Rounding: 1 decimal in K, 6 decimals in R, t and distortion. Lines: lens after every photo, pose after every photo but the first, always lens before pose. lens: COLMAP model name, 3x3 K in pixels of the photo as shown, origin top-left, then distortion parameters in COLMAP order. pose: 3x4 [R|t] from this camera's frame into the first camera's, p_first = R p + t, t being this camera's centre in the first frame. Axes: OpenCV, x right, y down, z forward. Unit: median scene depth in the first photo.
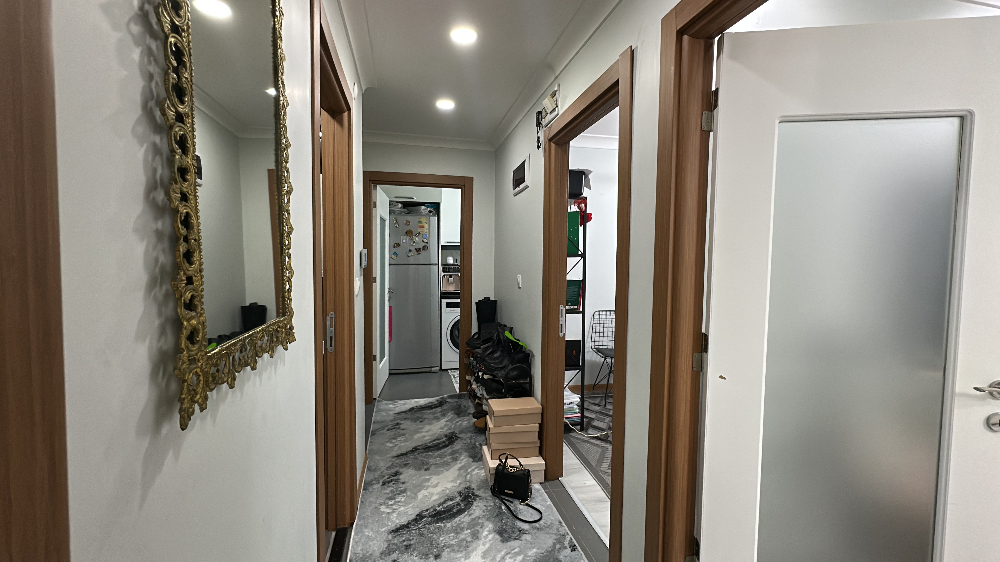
lens RADIAL K [[420.1, 0, 499.0], [0, 420.1, 280.9], [0, 0, 1]] dist [-0.002530, 0.000396]
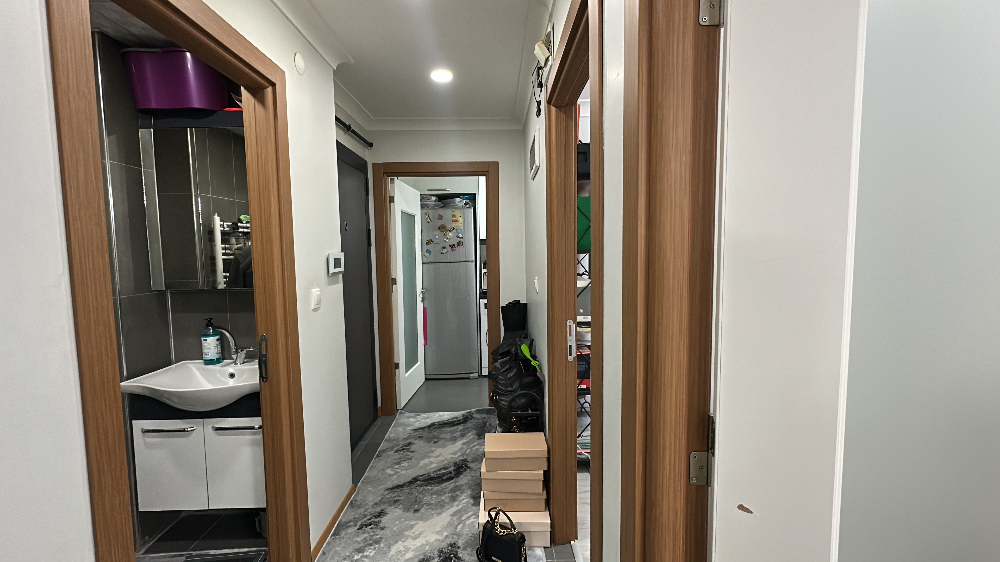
lens RADIAL K [[419.0, 0, 499.1], [0, 419.0, 280.8], [0, 0, 1]] dist [-0.000315, 0.000203]
pose [[0.978360, -0.012093, -0.206558, 0.120758], [0.017293, 0.999577, 0.023387, -0.022434], [0.206188, -0.026452, 0.978155, 0.154330]]
